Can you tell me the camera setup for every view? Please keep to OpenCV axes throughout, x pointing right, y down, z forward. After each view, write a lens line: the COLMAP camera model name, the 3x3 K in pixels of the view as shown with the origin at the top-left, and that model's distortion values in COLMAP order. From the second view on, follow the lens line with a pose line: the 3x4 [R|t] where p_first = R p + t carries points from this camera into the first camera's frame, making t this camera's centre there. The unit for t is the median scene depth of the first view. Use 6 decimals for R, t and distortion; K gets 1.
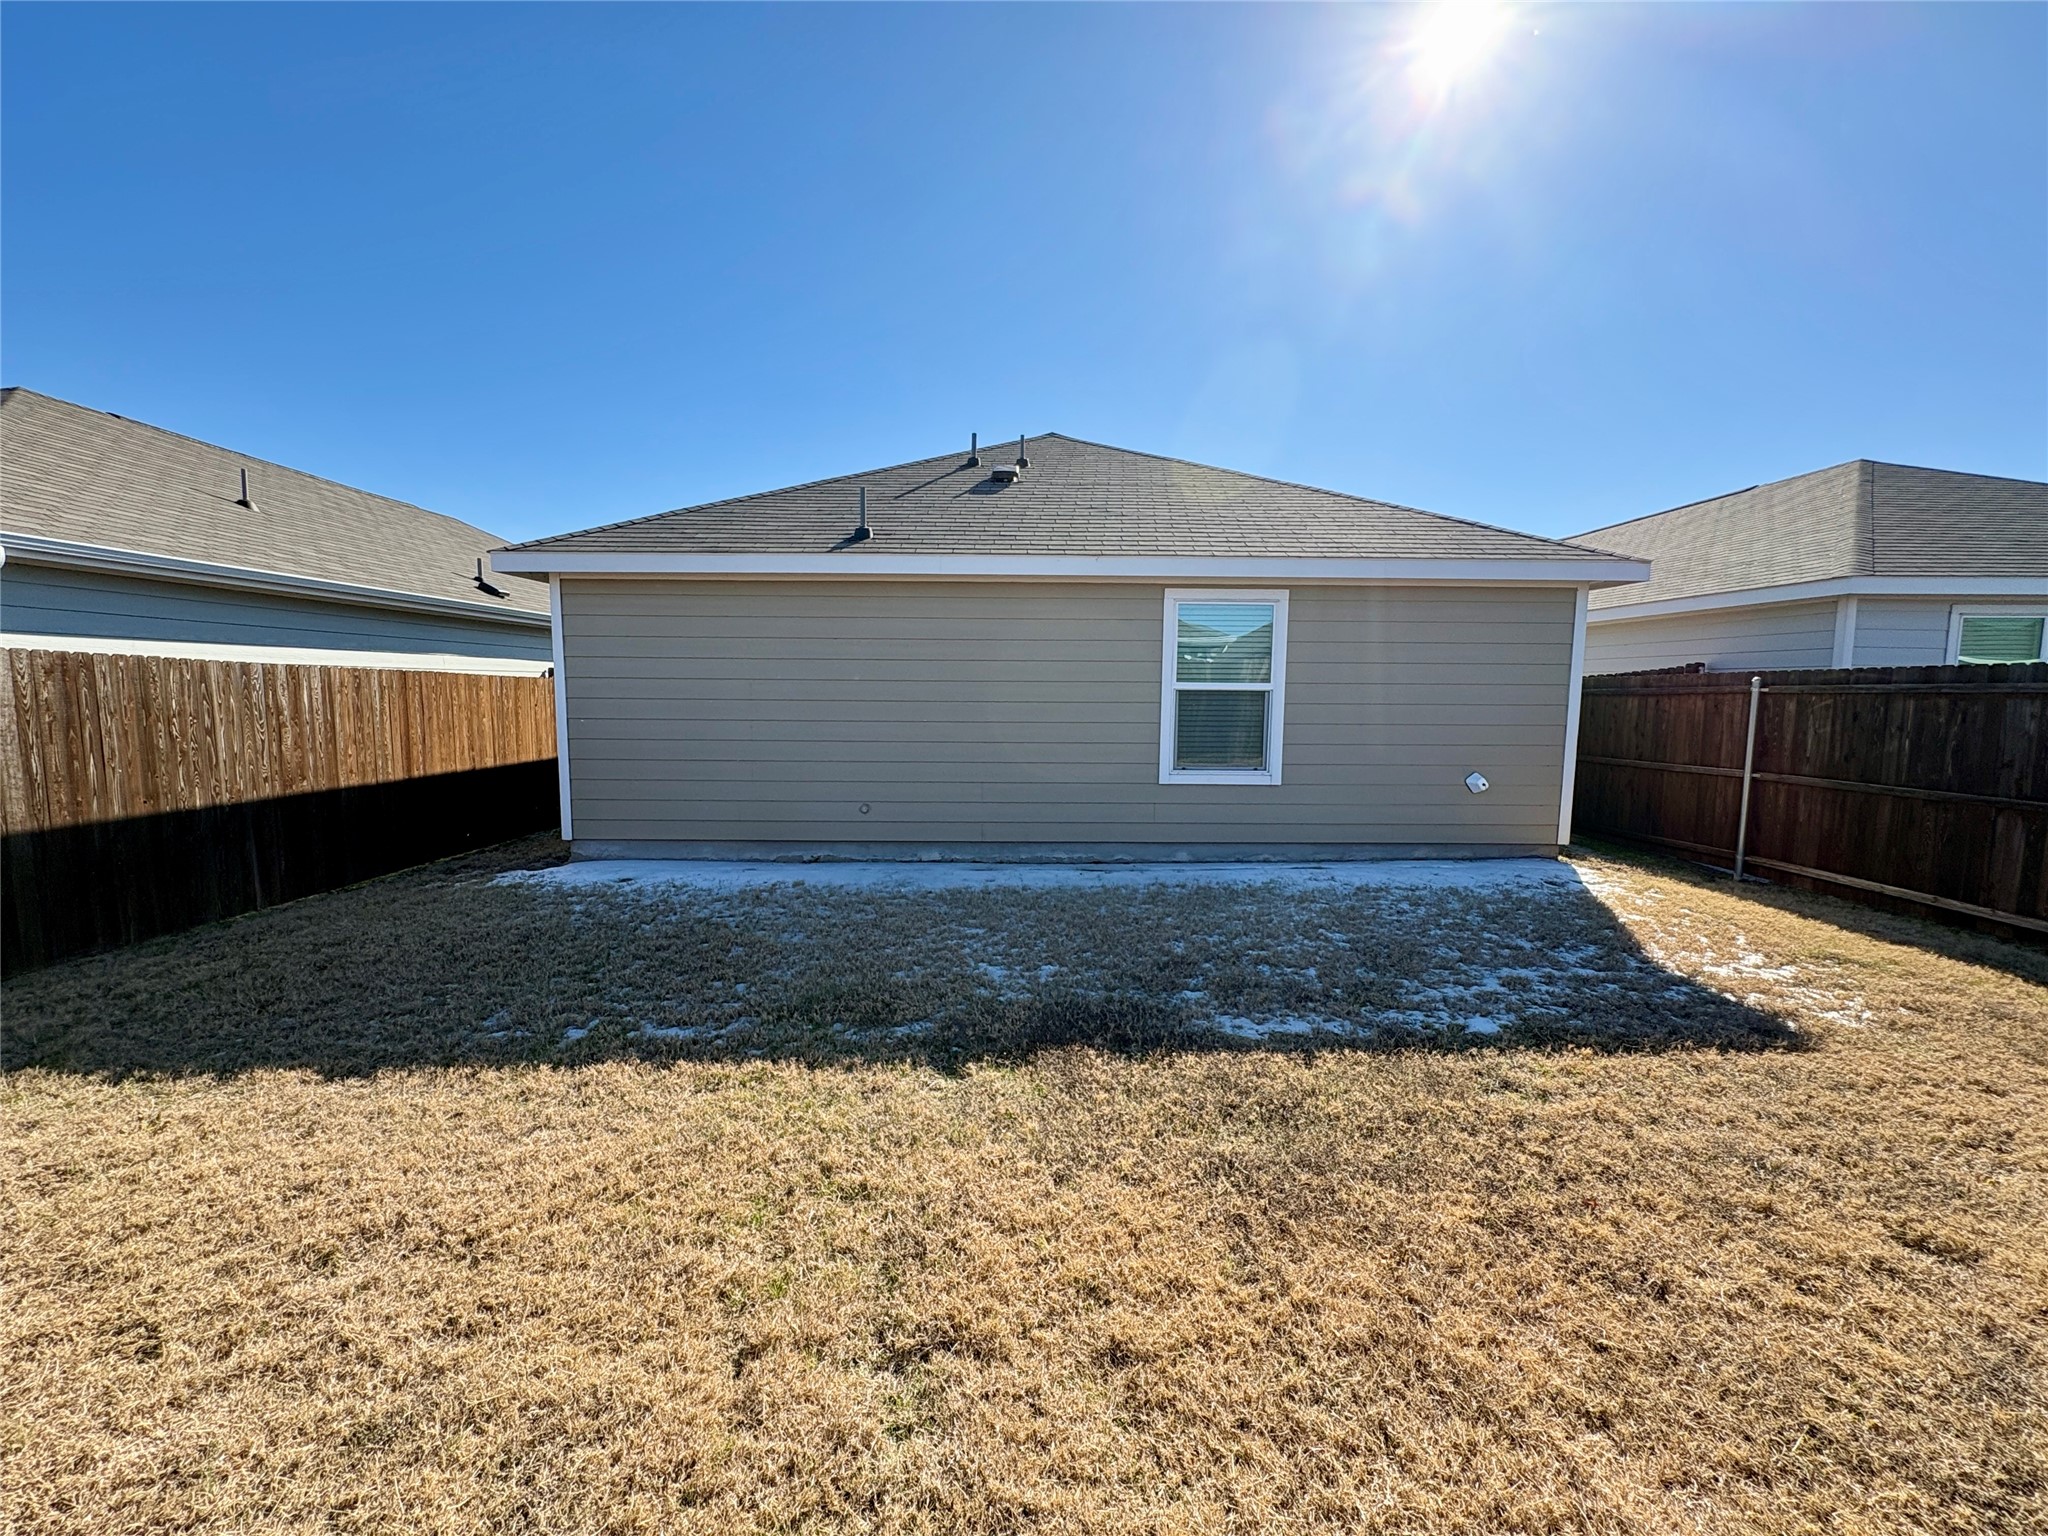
lens RADIAL K [[816.9, 0, 1022.9], [0, 816.9, 770.6], [0, 0, 1]] dist [0.002756, -0.000475]
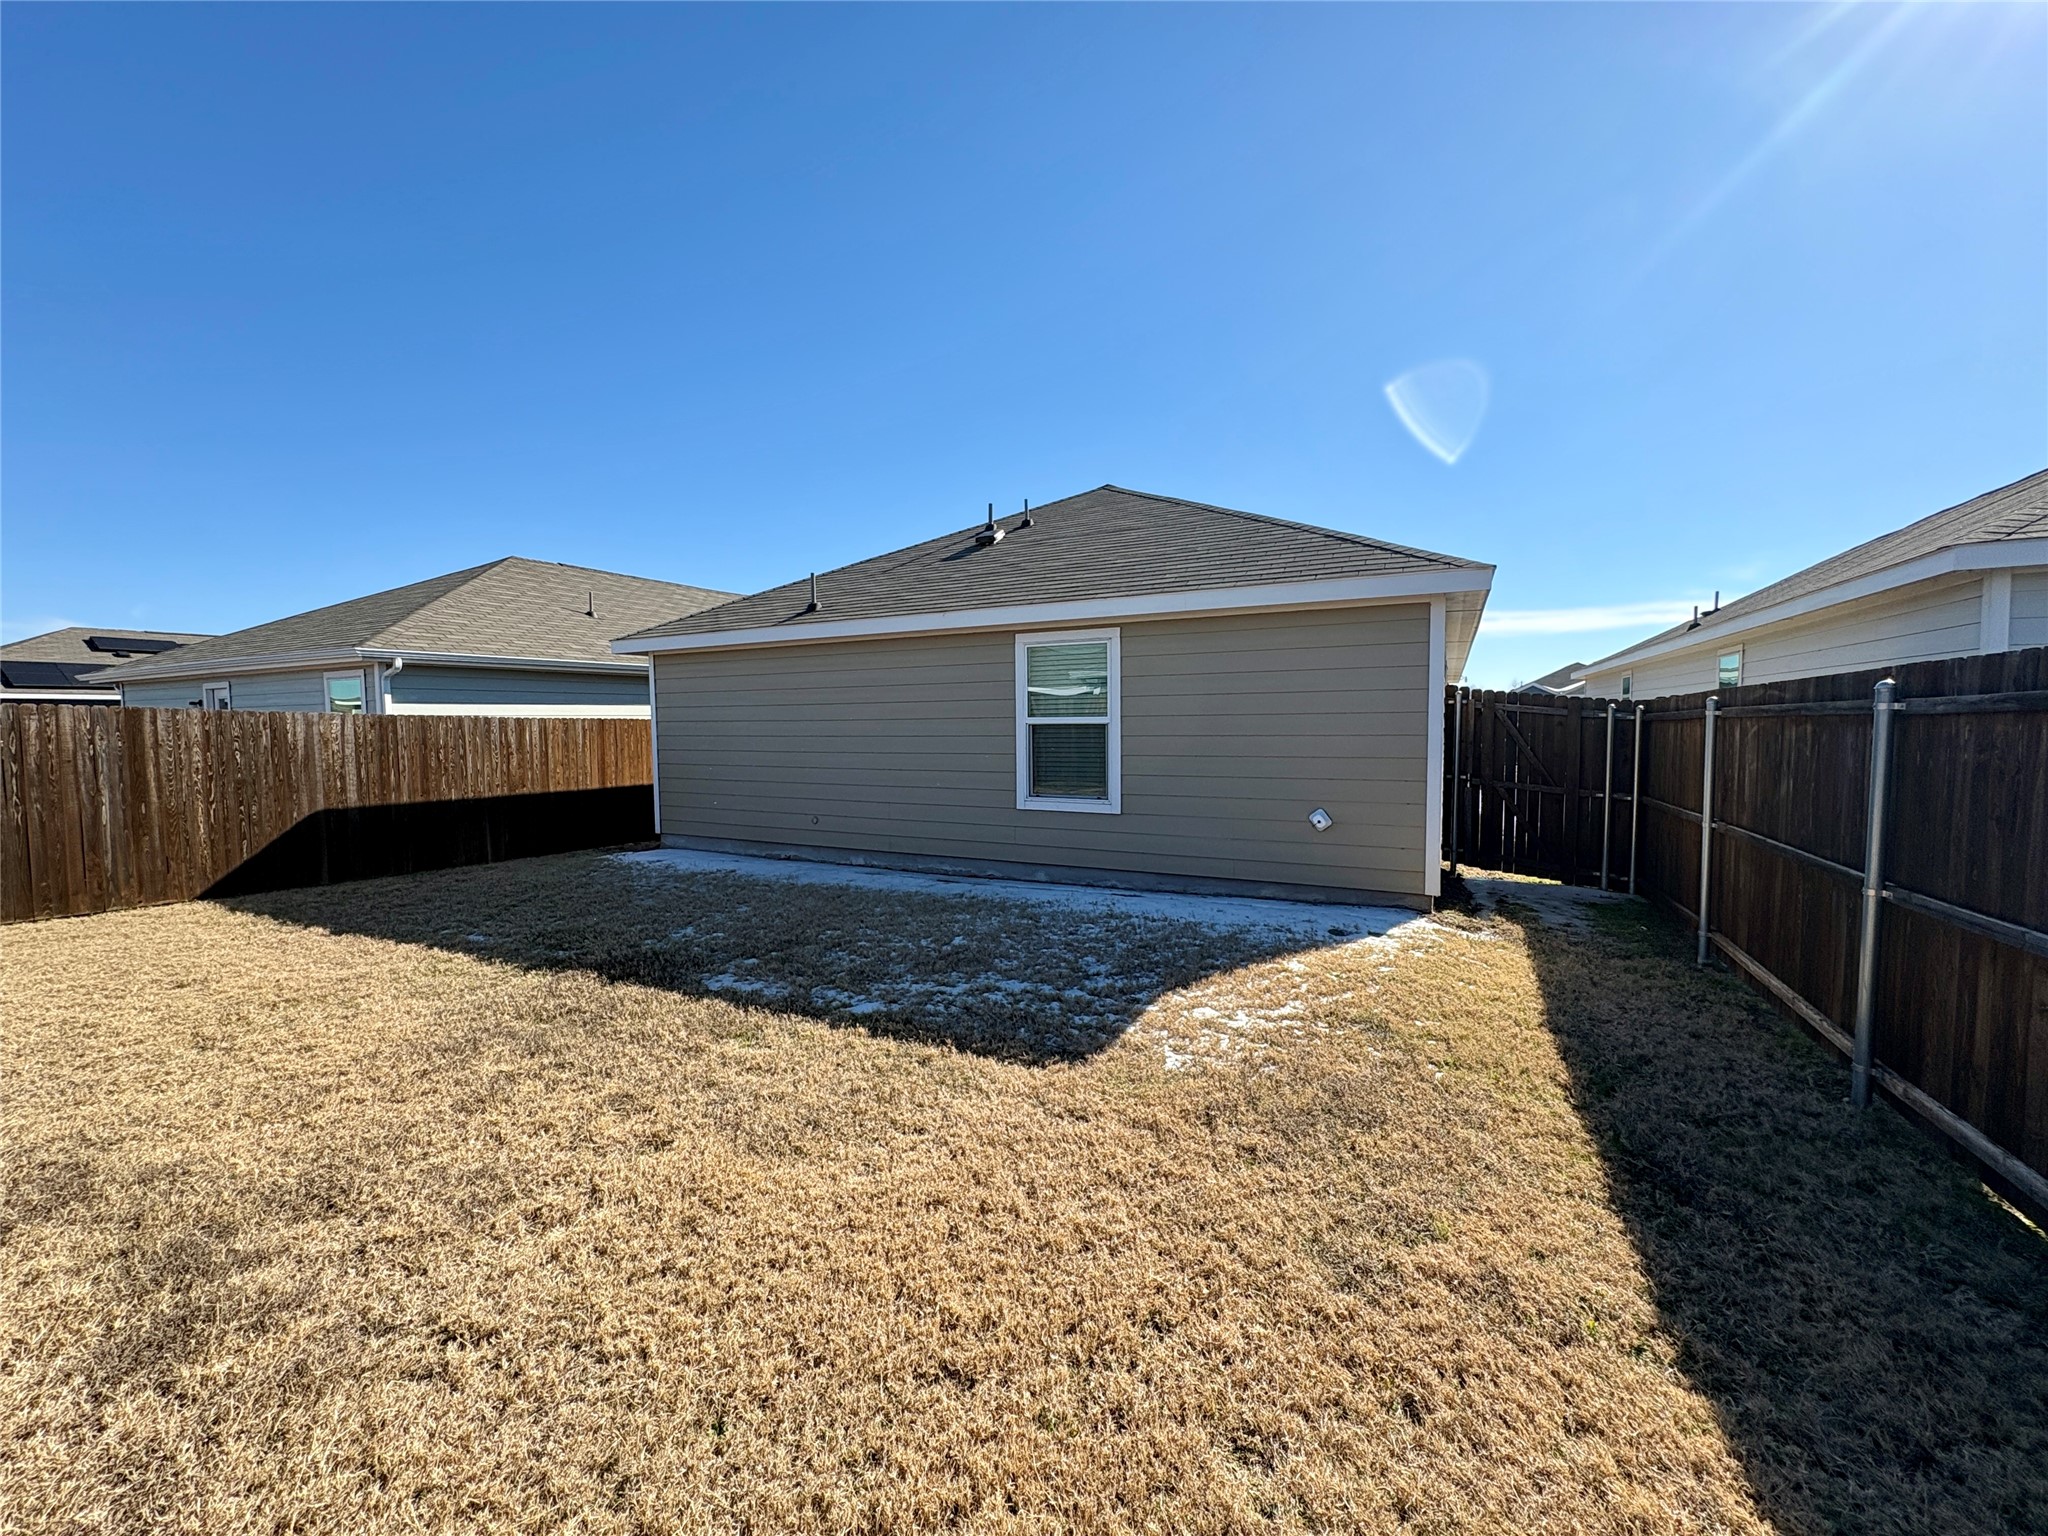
lens RADIAL K [[816.9, 0, 1015.0], [0, 816.9, 770.0], [0, 0, 1]] dist [0.002756, -0.000475]
pose [[0.876388, 0.012687, -0.481438, 0.739149], [-0.031470, 0.999025, -0.030961, -0.002276], [0.480576, 0.042285, 0.875933, 0.027206]]
